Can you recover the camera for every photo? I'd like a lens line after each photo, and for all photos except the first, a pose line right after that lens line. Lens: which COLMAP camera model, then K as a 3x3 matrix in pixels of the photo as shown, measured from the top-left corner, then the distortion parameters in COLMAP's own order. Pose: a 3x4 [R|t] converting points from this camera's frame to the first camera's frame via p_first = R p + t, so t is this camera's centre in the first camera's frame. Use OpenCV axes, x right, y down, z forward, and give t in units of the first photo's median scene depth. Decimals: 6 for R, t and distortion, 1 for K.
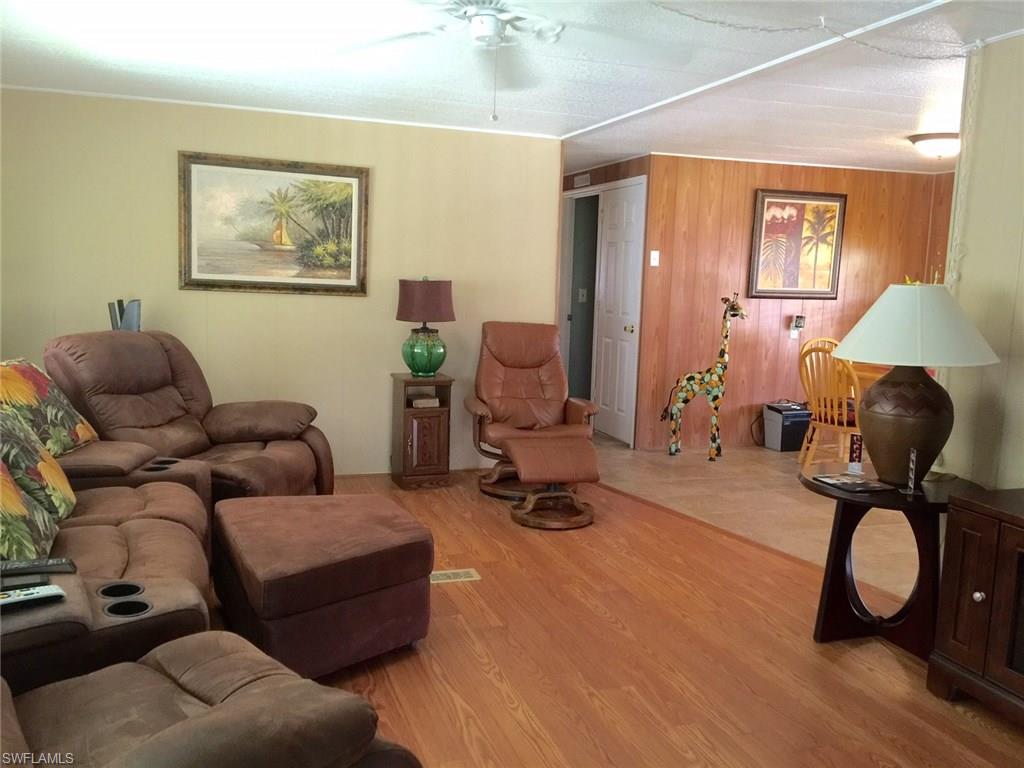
lens RADIAL K [[852.3, 0, 512.0], [0, 852.3, 384.0], [0, 0, 1]] dist [0.063487, 0.002897]
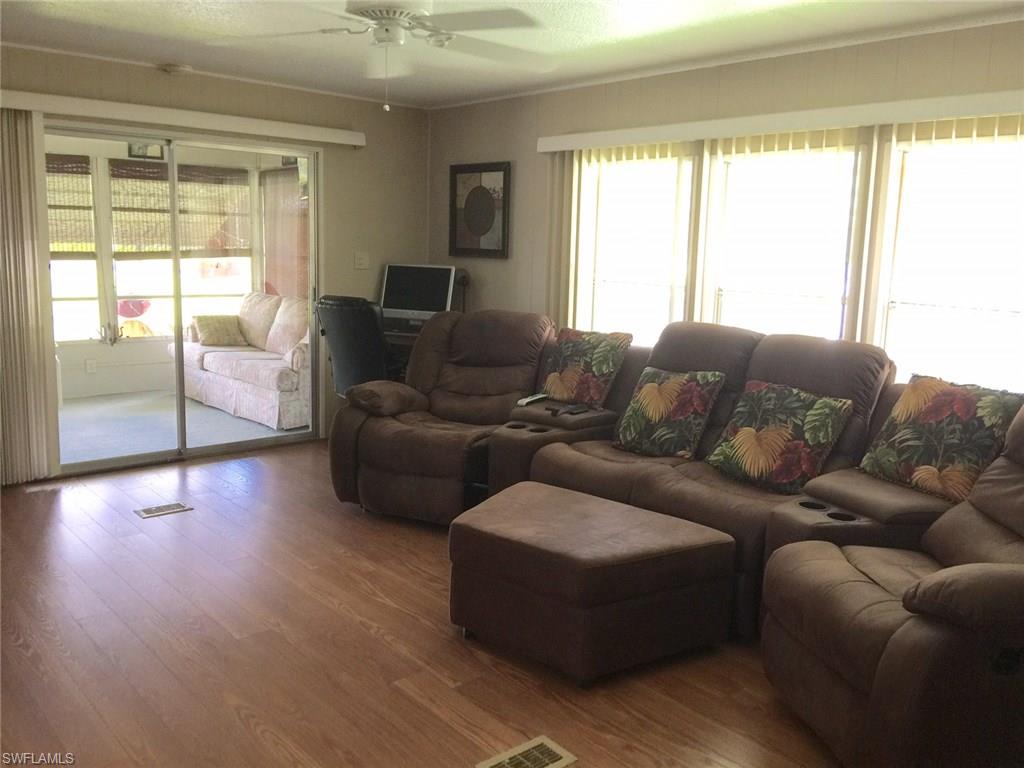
lens RADIAL K [[858.6, 0, 512.0], [0, 858.6, 384.0], [0, 0, 1]] dist [0.116735, -0.285051]
pose [[-0.926118, -0.001665, -0.377231, 0.208887], [-0.108365, 0.959017, 0.261807, -0.232655], [0.361335, 0.283343, -0.888343, 1.804953]]
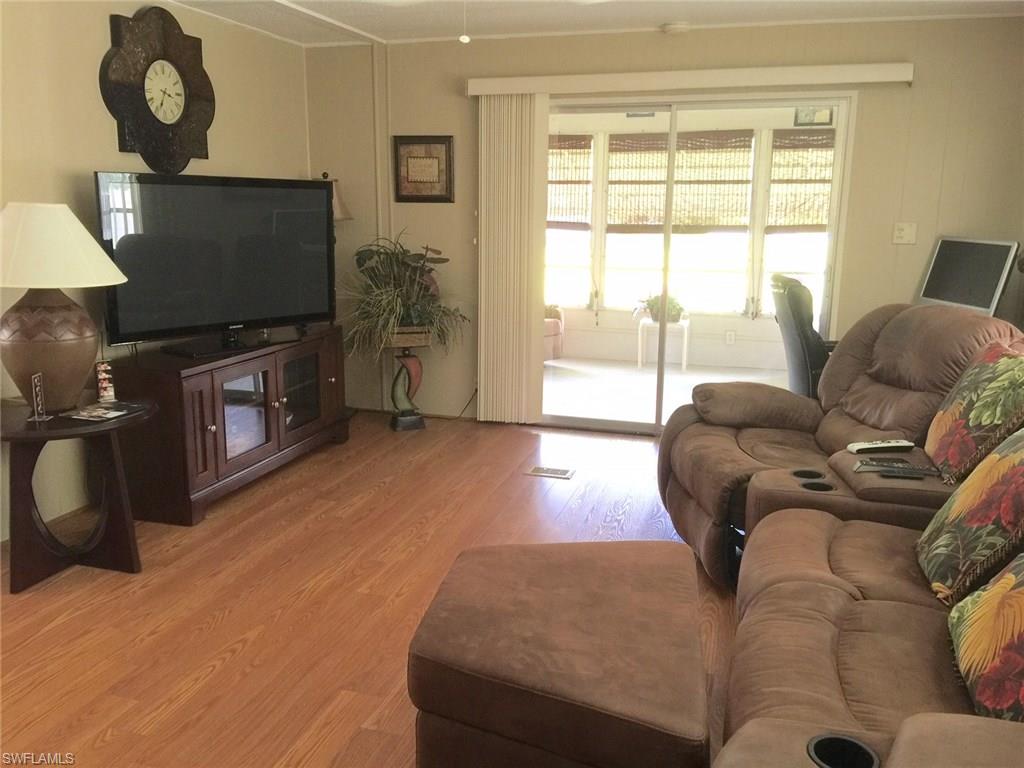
lens RADIAL K [[855.4, 0, 525.5], [0, 855.4, 394.3], [0, 0, 1]] dist [0.073870, -0.004824]
pose [[-0.810242, -0.170634, 0.560706, -0.551772], [0.035137, 0.940818, 0.337085, -0.223057], [-0.585041, 0.292822, -0.756295, 1.494191]]
